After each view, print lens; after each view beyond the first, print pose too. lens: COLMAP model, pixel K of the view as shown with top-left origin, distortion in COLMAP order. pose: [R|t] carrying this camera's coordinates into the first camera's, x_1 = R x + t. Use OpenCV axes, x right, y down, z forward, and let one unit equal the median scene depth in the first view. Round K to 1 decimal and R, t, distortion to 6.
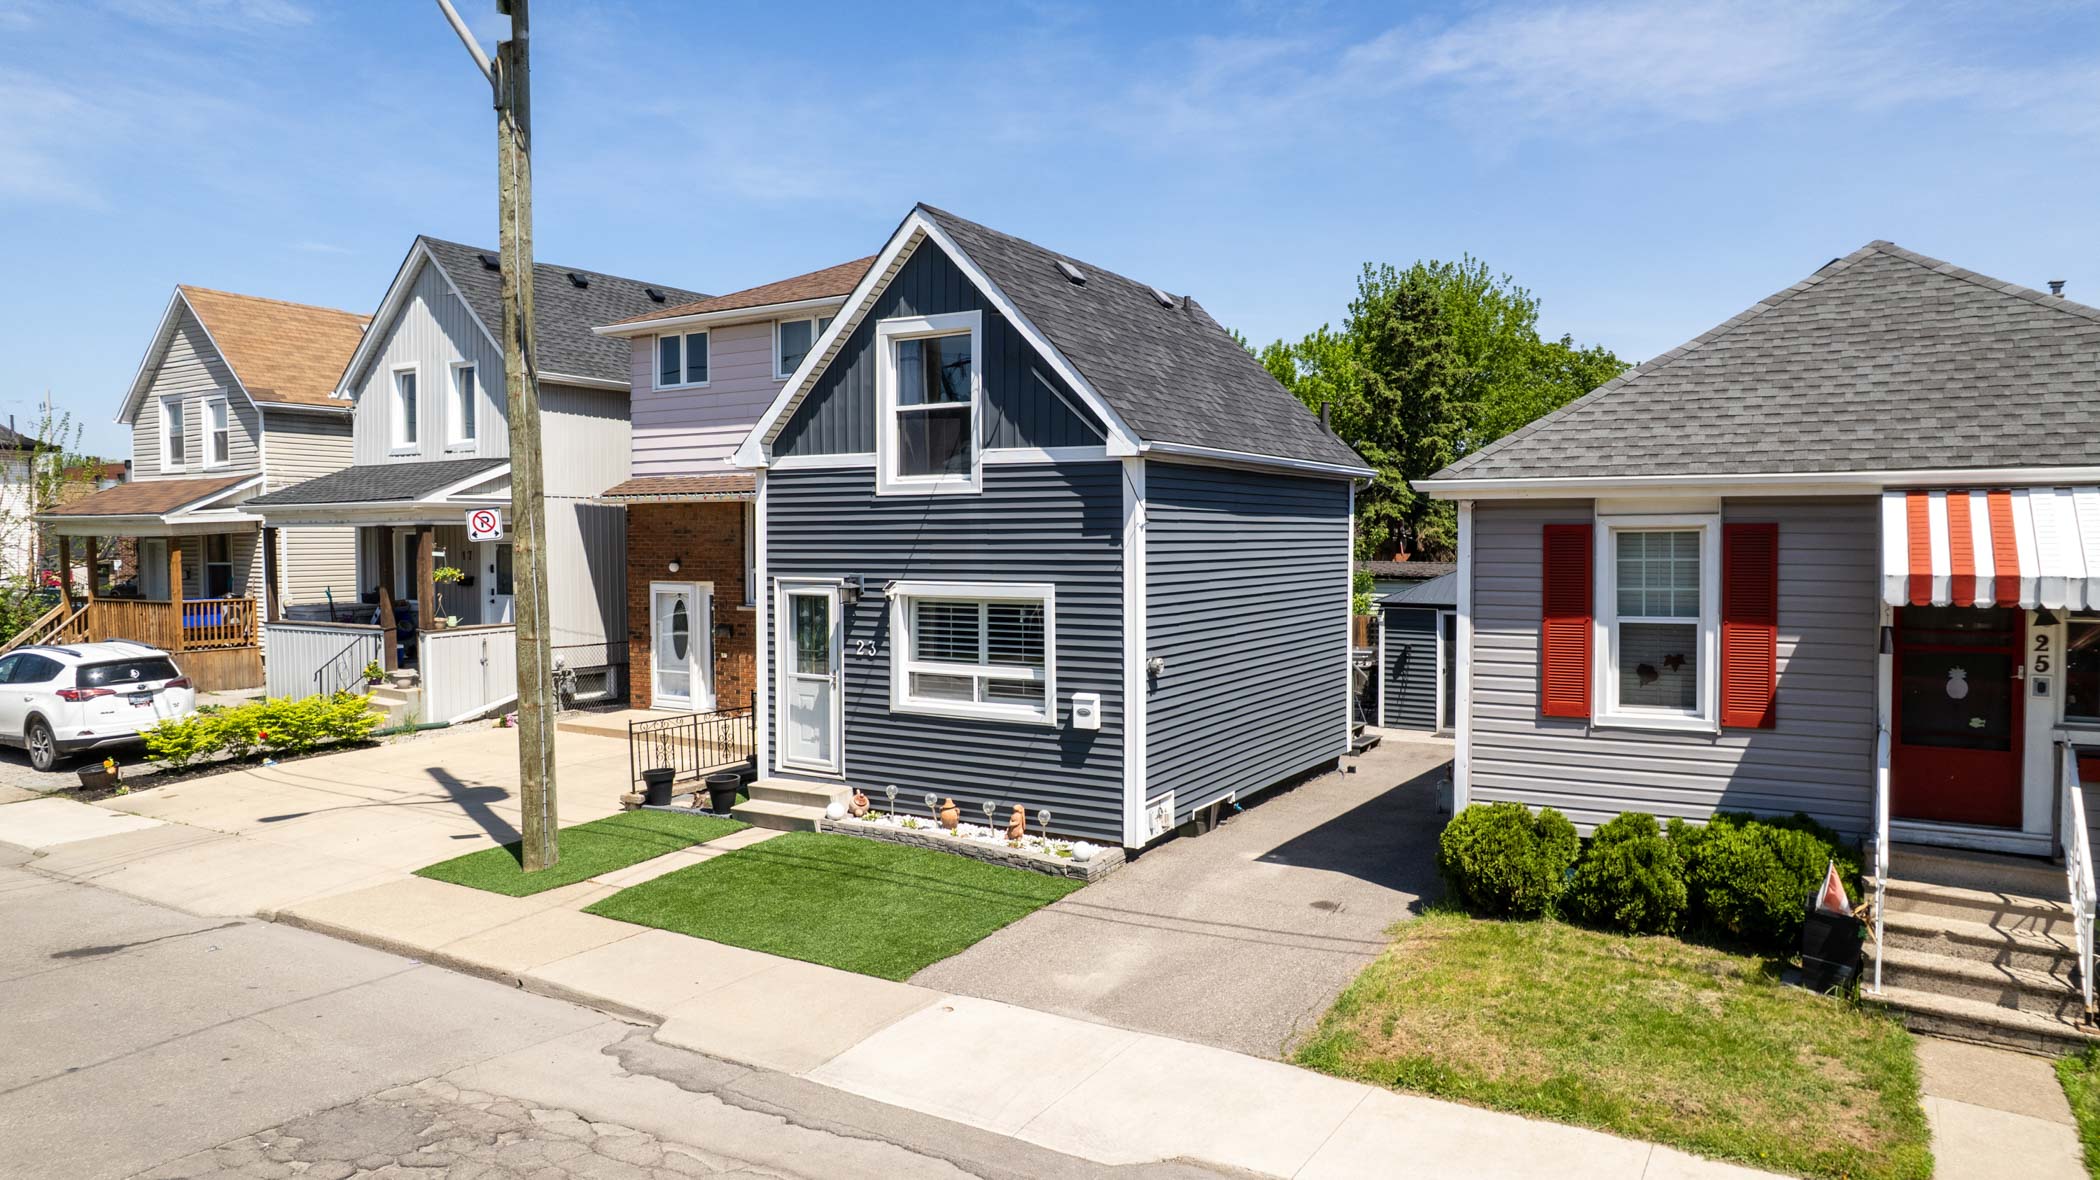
lens RADIAL K [[1346.1, 0, 1050.9], [0, 1346.1, 588.3], [0, 0, 1]] dist [-0.061862, 0.048578]
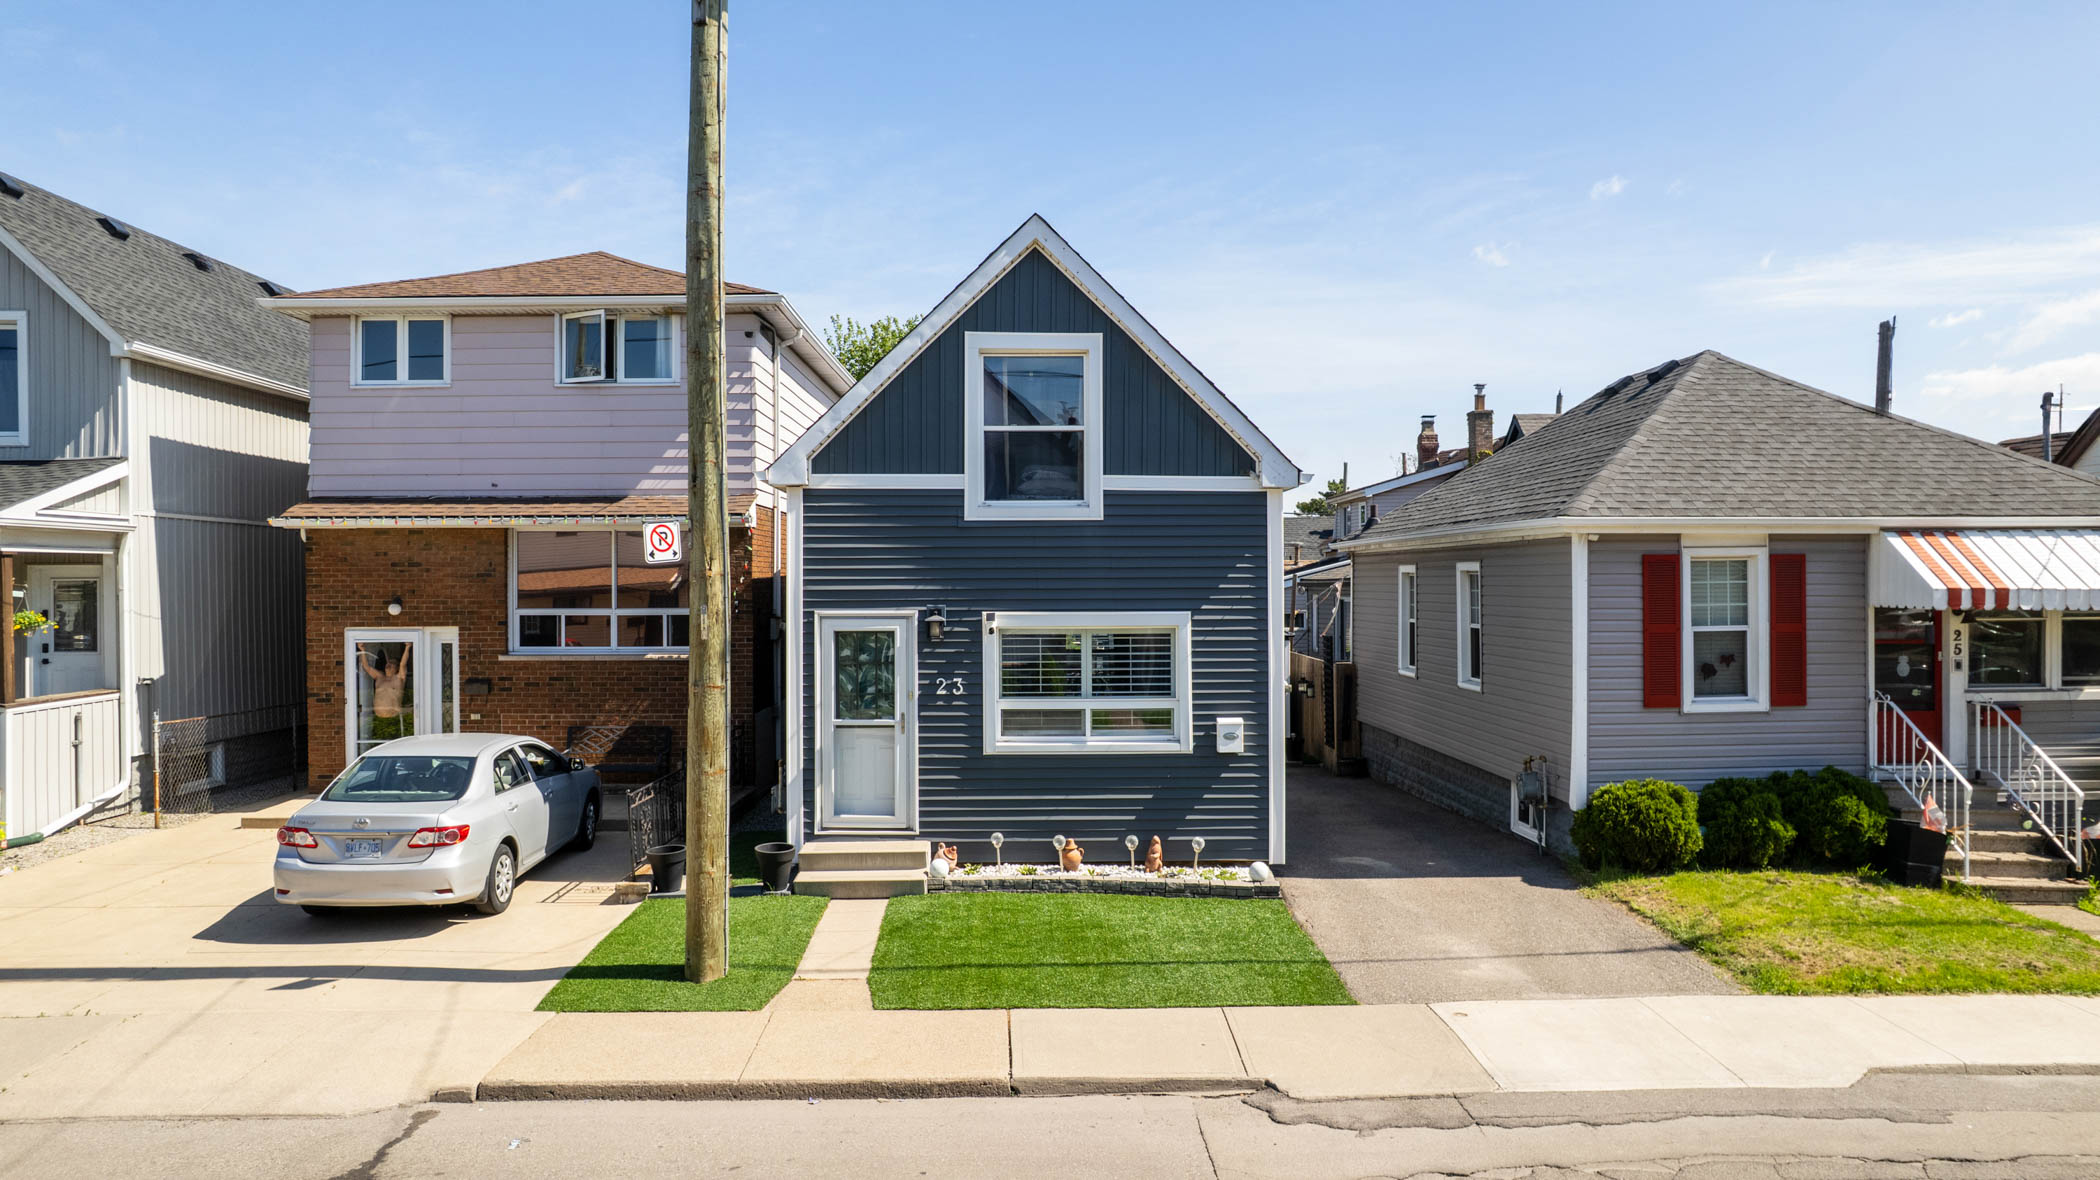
lens RADIAL K [[1346.1, 0, 1055.6], [0, 1346.1, 591.0], [0, 0, 1]] dist [-0.061862, 0.048578]
pose [[0.841203, -0.003402, 0.540709, -0.609732], [0.022370, 0.999343, -0.028514, 0.007641], [-0.540257, 0.036081, 0.840726, 0.201387]]
